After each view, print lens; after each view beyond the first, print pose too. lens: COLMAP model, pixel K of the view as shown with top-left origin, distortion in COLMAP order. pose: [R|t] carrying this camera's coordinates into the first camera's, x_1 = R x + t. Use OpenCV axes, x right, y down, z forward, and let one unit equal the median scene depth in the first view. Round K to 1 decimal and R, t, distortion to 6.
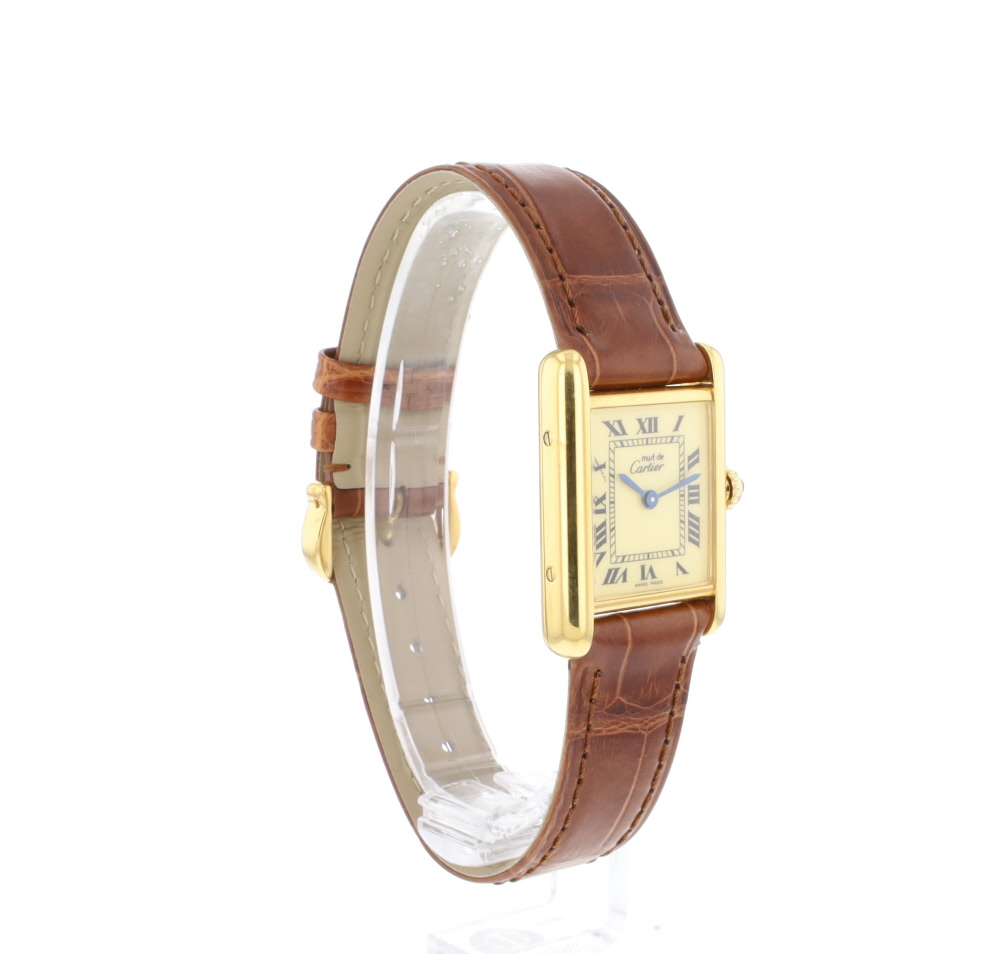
lens RADIAL K [[1704.0, 0, 500.0], [0, 1704.0, 477.0], [0, 0, 1]] dist [1.203281, -0.019674]
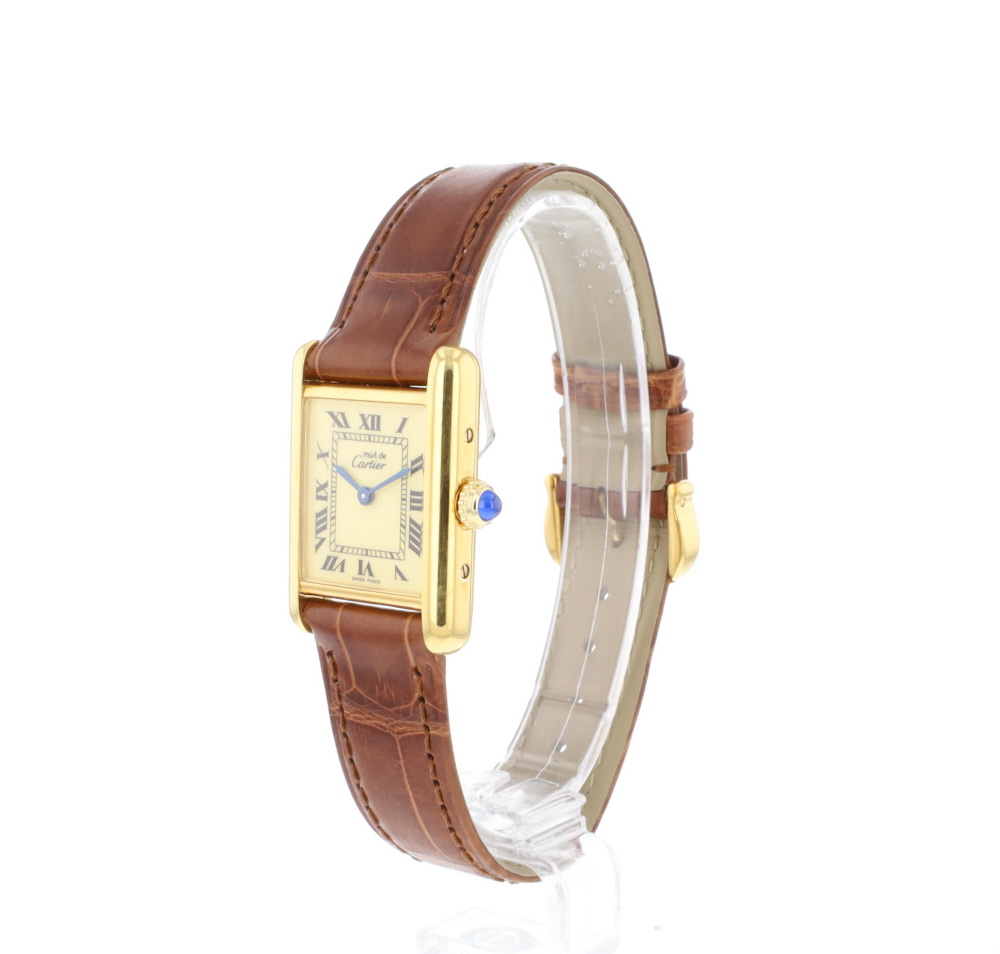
lens RADIAL K [[1704.0, 0, 500.0], [0, 1704.0, 477.0], [0, 0, 1]] dist [1.203281, -0.019674]
pose [[0.254749, 0.107955, -0.960962, 1.063367], [-0.125675, 0.989017, 0.077790, -0.085191], [0.958806, 0.100952, 0.265519, 0.805195]]
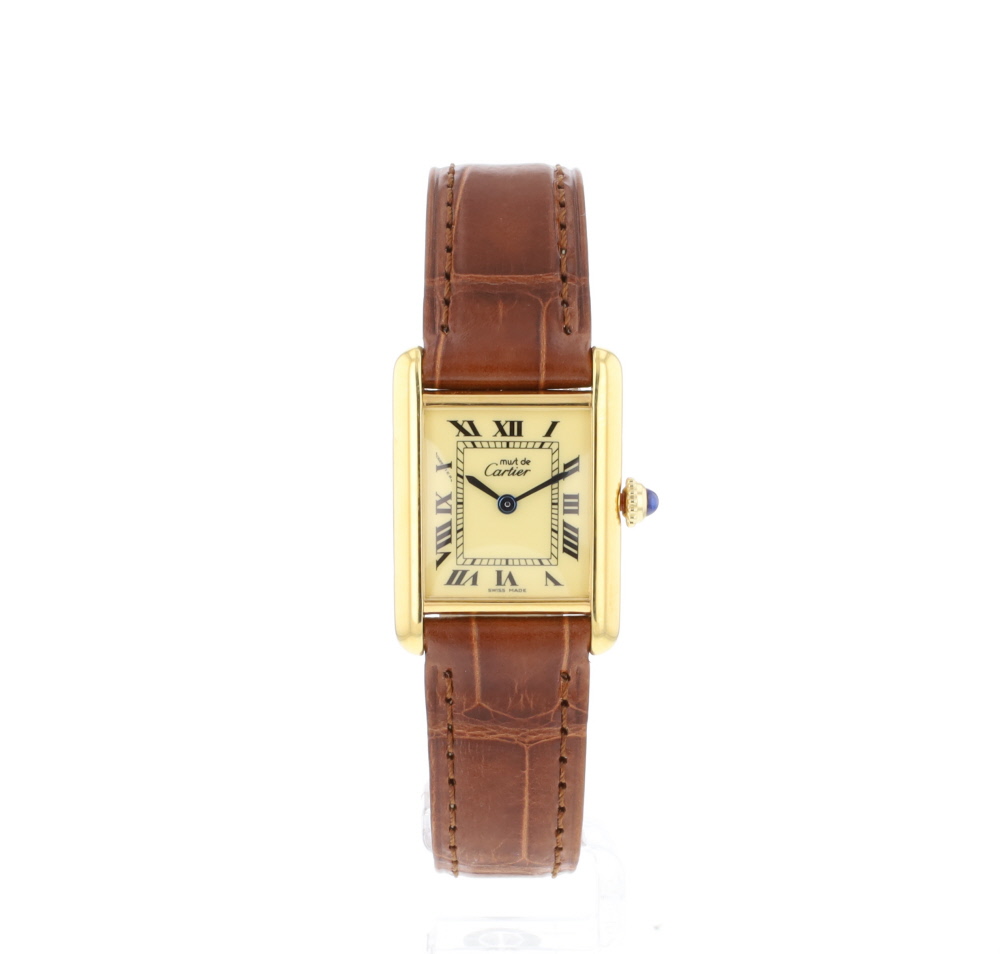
lens RADIAL K [[1704.0, 0, 500.0], [0, 1704.0, 477.0], [0, 0, 1]] dist [1.203281, -0.019674]
pose [[0.792640, 0.070544, -0.605595, 0.668219], [-0.076096, 0.996963, 0.016534, -0.018005], [0.604922, 0.032978, 0.795602, 0.223720]]
